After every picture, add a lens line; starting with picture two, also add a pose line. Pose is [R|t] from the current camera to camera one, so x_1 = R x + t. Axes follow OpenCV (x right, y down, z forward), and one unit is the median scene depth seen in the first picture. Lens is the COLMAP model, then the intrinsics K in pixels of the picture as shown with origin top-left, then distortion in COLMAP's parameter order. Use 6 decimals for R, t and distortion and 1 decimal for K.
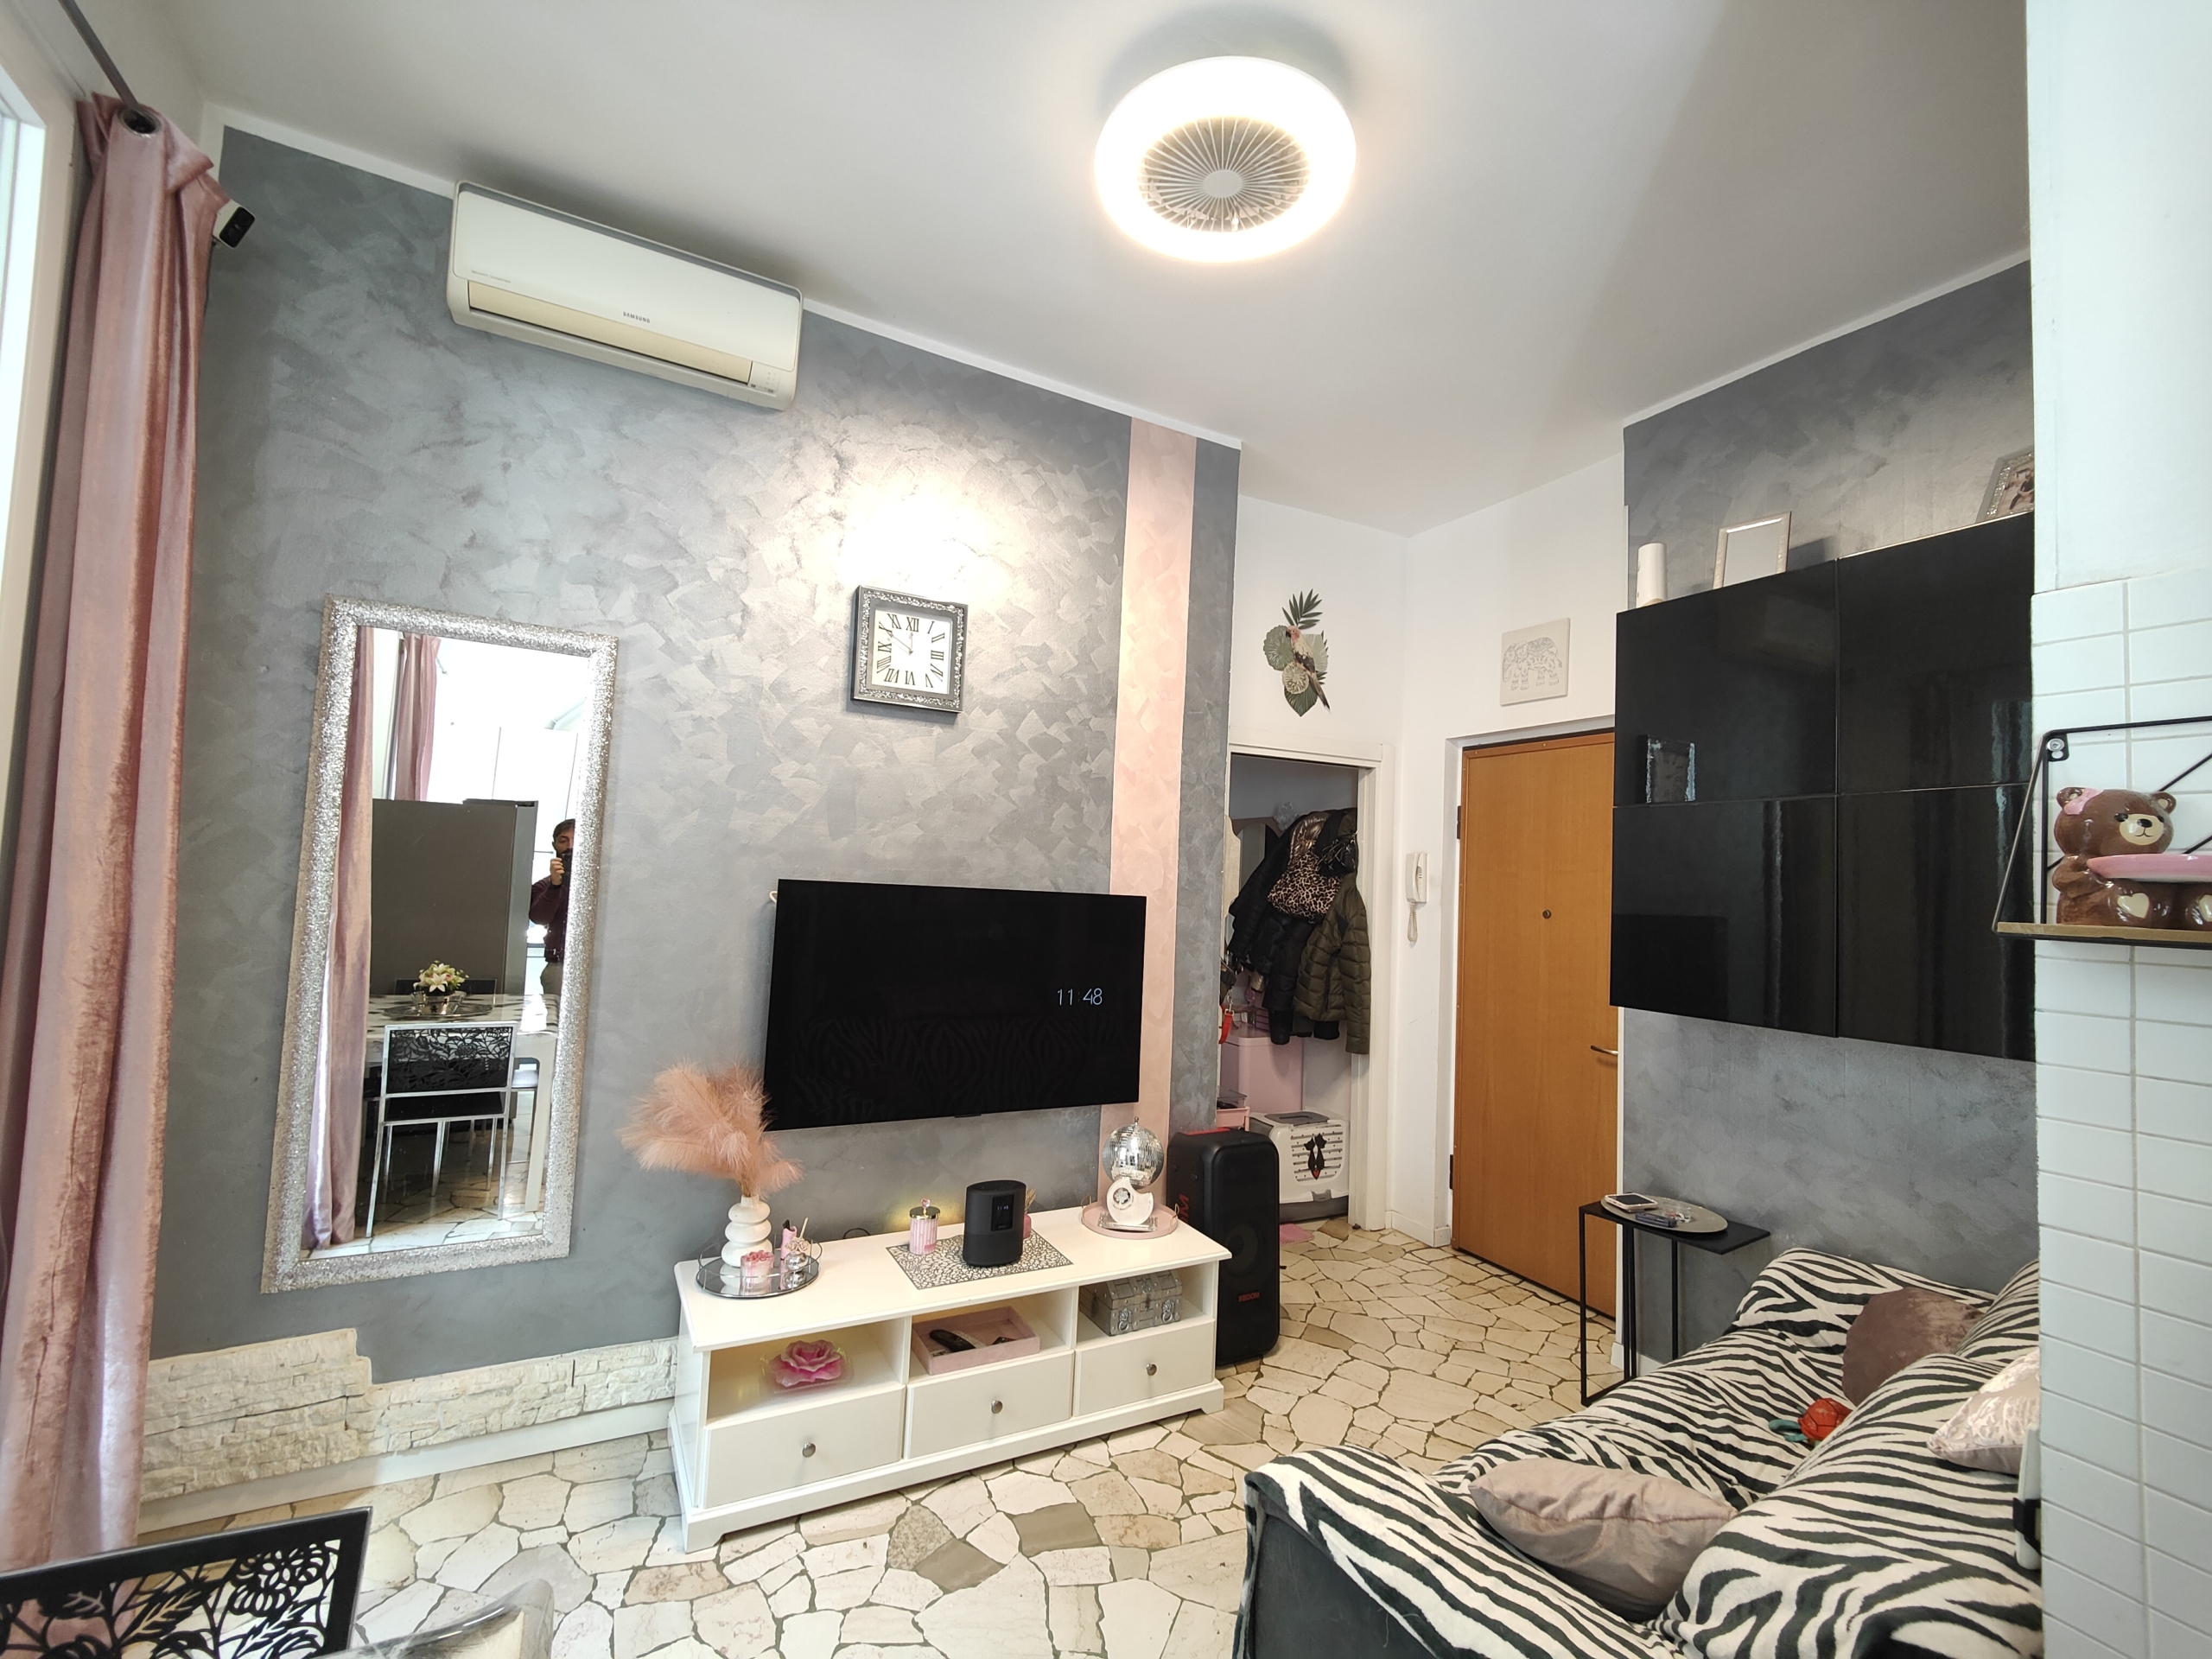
lens RADIAL K [[964.4, 0, 1116.4], [0, 964.4, 830.8], [0, 0, 1]] dist [0.018953, -0.013450]
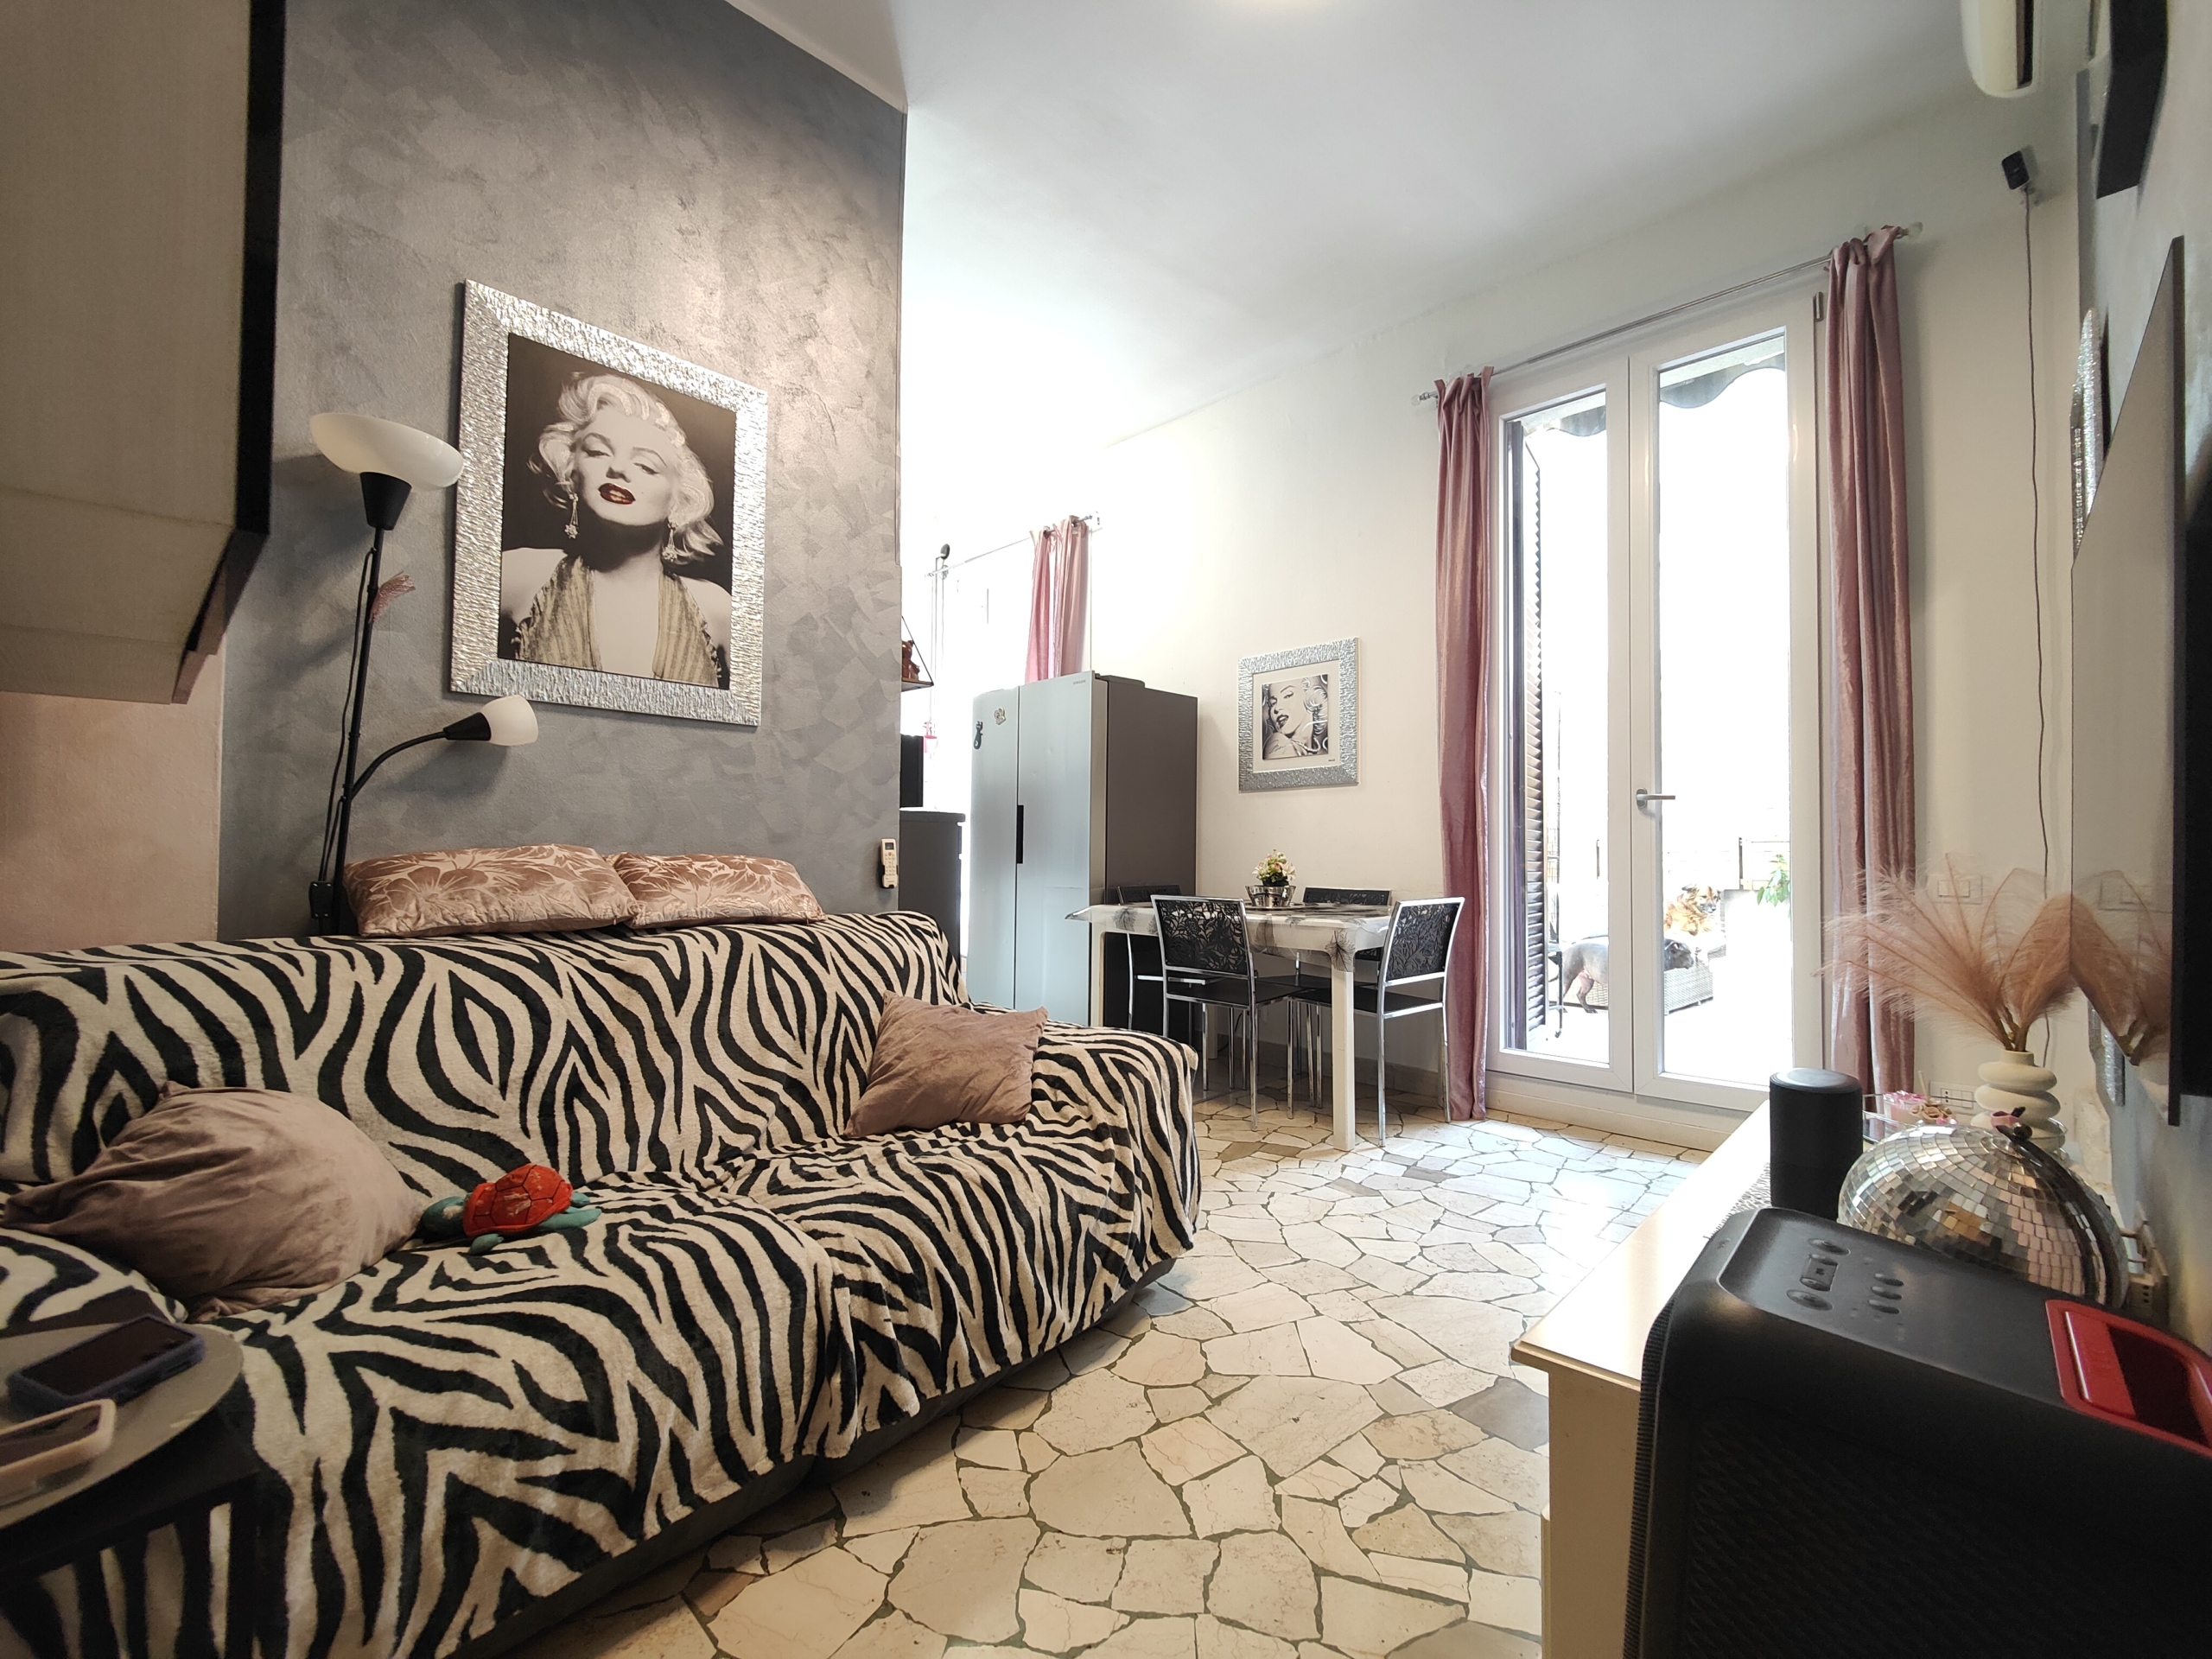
lens RADIAL K [[959.2, 0, 1111.0], [0, 959.2, 833.4], [0, 0, 1]] dist [0.025688, -0.021370]
pose [[-0.953583, -0.053788, -0.296287, 0.363868], [-0.028350, 0.995584, -0.089493, 0.259617], [0.299792, -0.076939, -0.950897, 1.242917]]
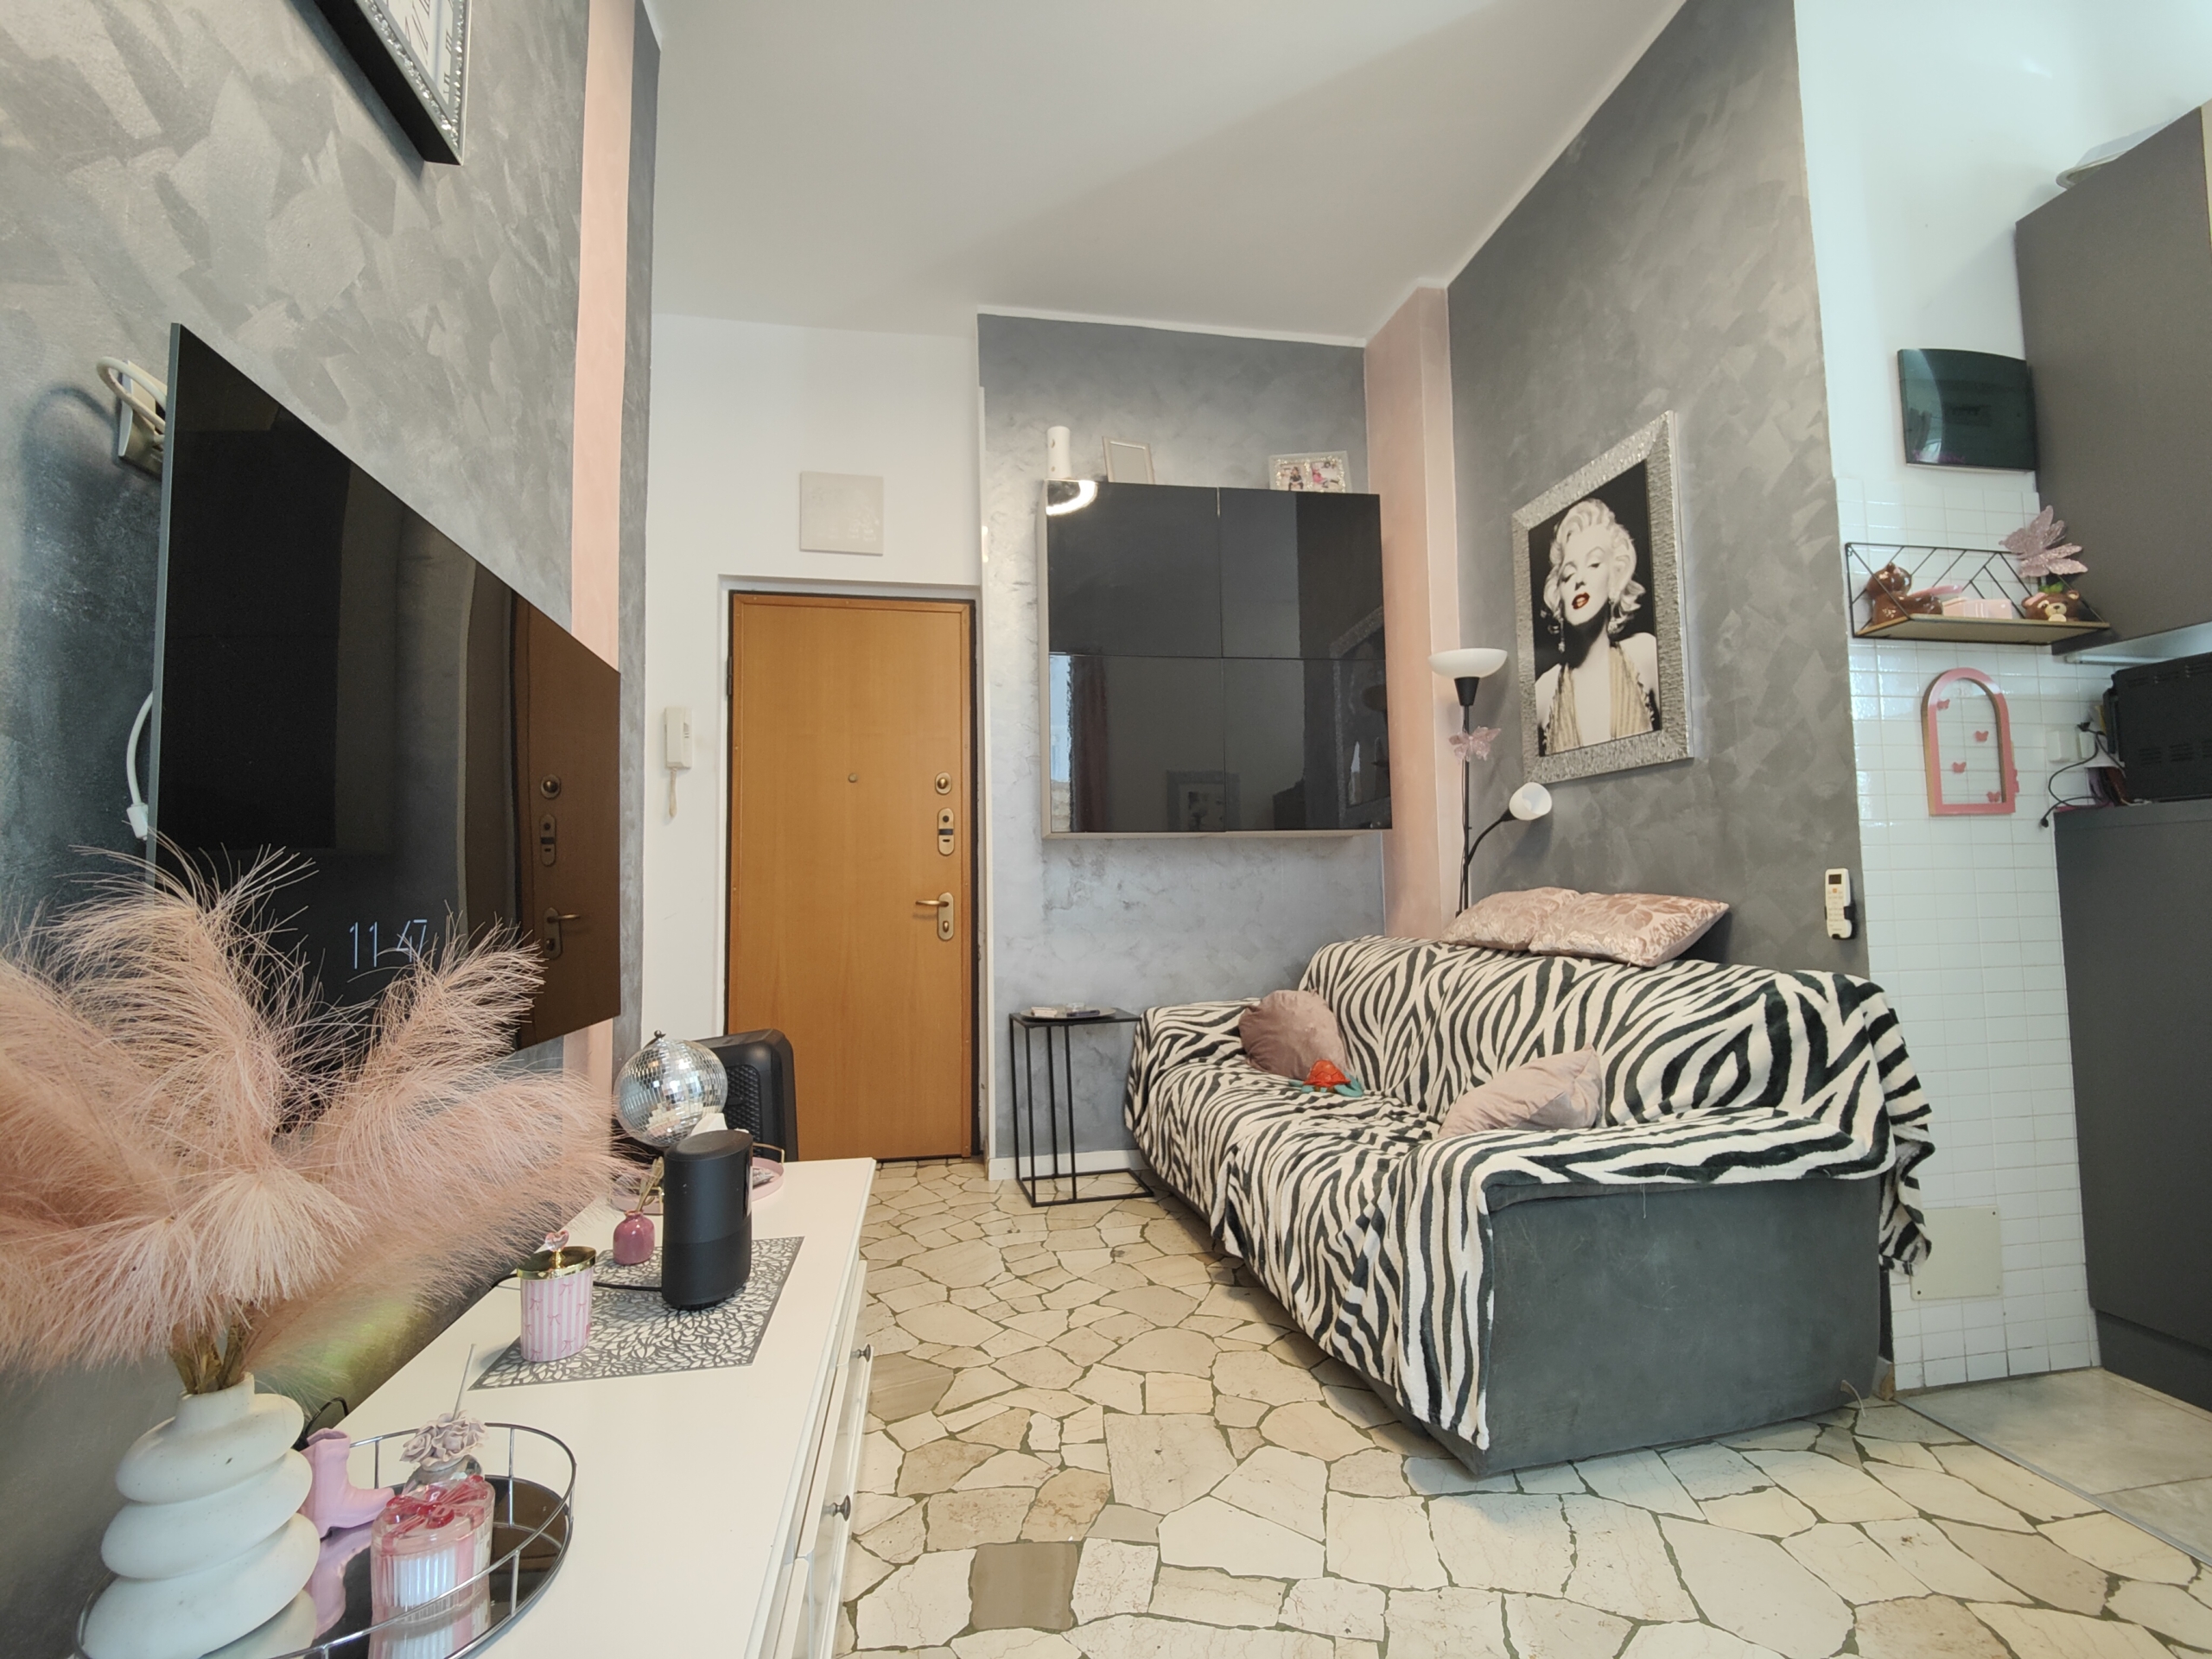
lens RADIAL K [[959.2, 0, 1111.0], [0, 959.2, 833.4], [0, 0, 1]] dist [0.025688, -0.021370]
pose [[0.324041, 0.014097, 0.945938, -0.478537], [-0.021859, 0.999734, -0.007411, 0.180975], [-0.945790, -0.018276, 0.324263, 0.565801]]
